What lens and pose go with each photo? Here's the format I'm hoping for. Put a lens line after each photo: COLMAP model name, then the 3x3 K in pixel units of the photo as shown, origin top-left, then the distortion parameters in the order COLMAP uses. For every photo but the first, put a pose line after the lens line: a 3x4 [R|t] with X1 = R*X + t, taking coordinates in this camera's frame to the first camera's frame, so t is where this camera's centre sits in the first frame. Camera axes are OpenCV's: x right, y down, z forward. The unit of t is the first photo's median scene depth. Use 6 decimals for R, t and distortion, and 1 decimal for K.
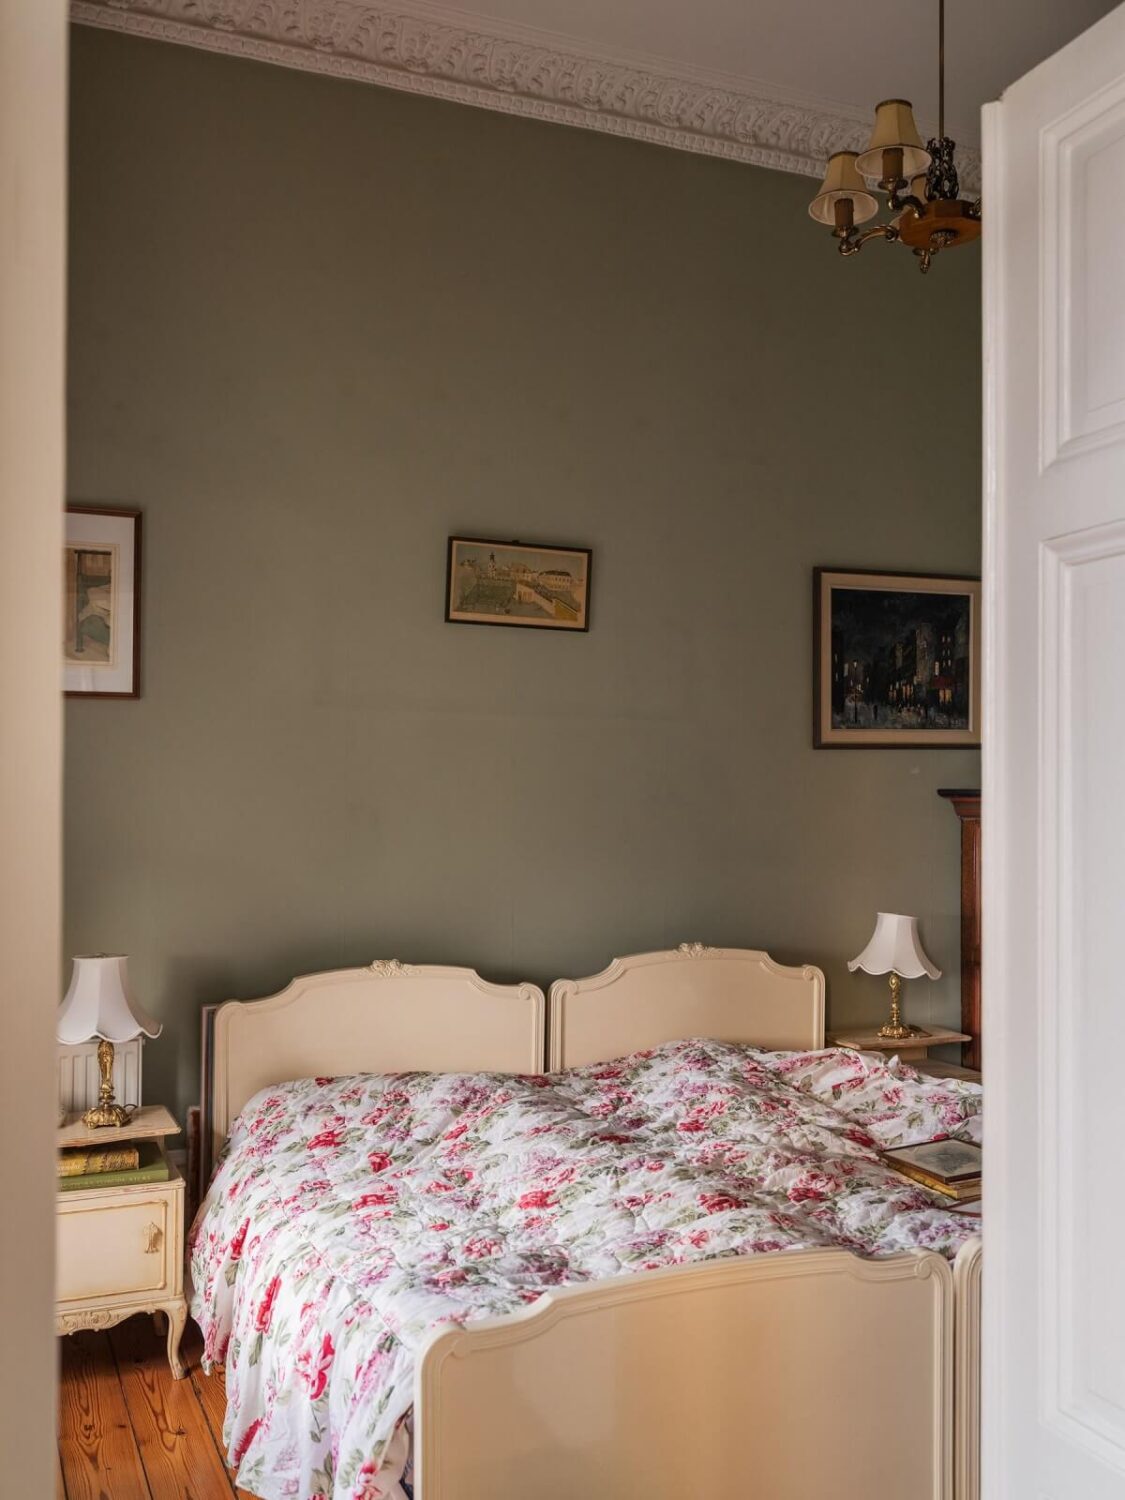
lens RADIAL K [[1454.2, 0, 585.5], [0, 1454.2, 751.3], [0, 0, 1]] dist [0.002079, 0.005083]
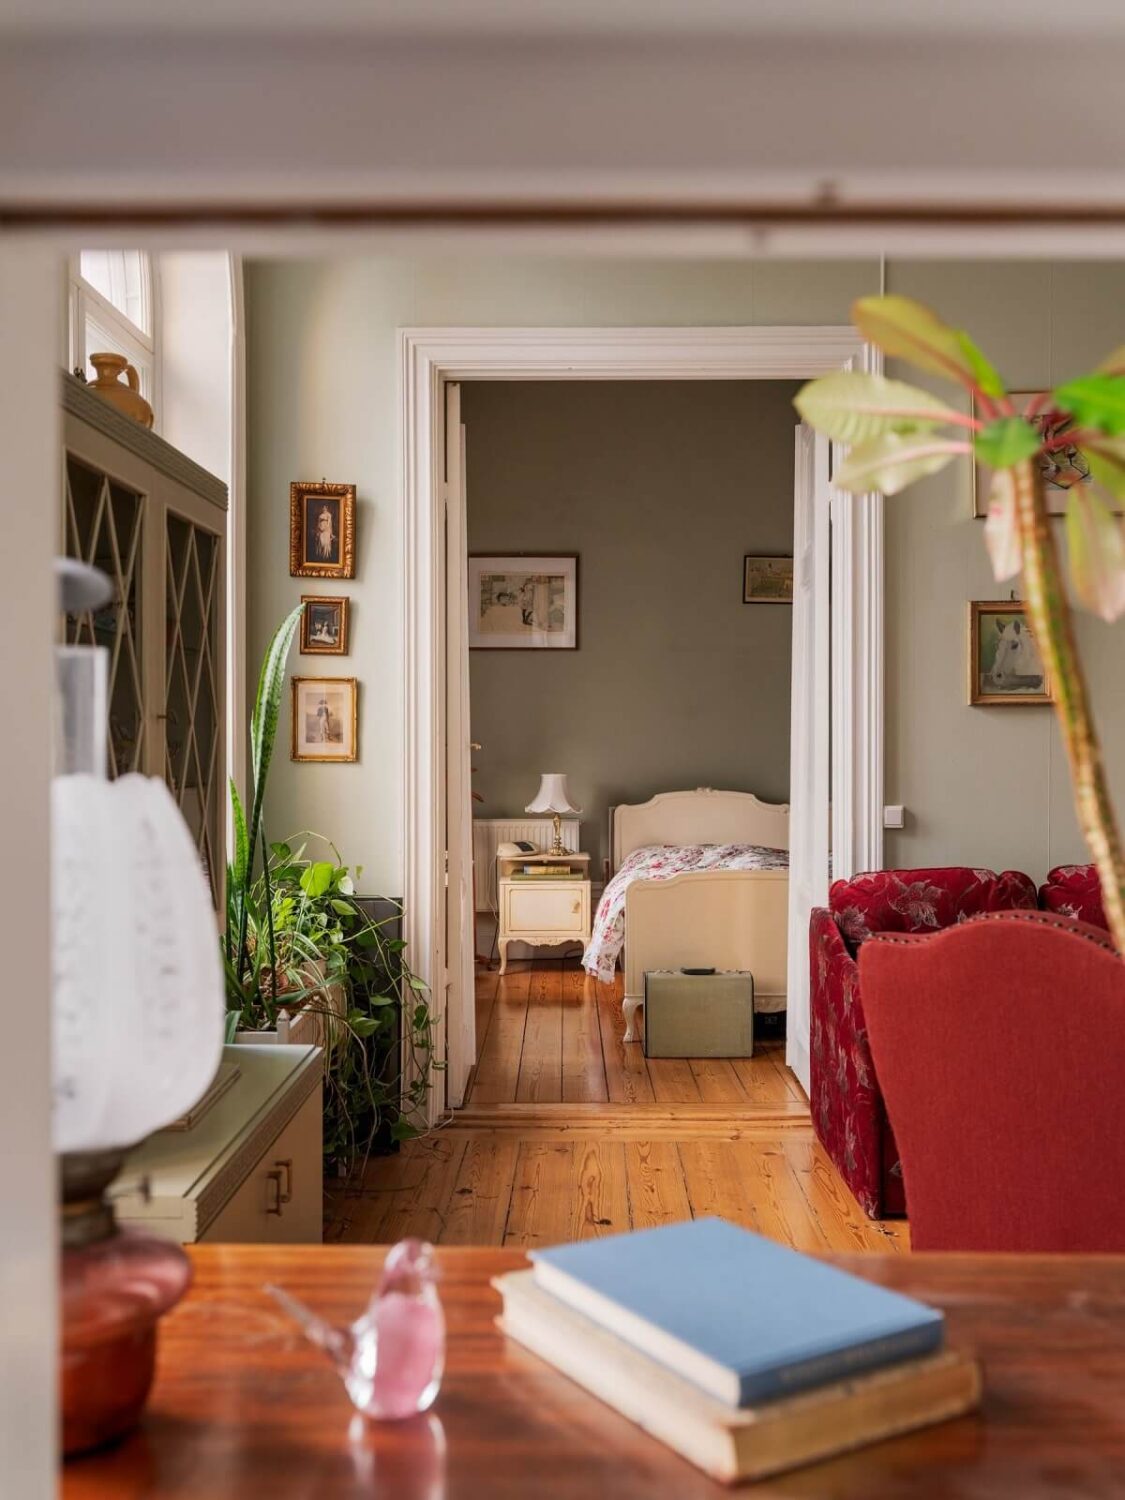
lens RADIAL K [[1454.2, 0, 585.5], [0, 1454.2, 751.3], [0, 0, 1]] dist [0.002079, 0.005083]
pose [[0.923327, 0.001460, -0.384011, 0.472648], [0.010857, 0.999494, 0.029905, 0.042995], [0.383860, -0.031781, 0.922844, -0.839586]]
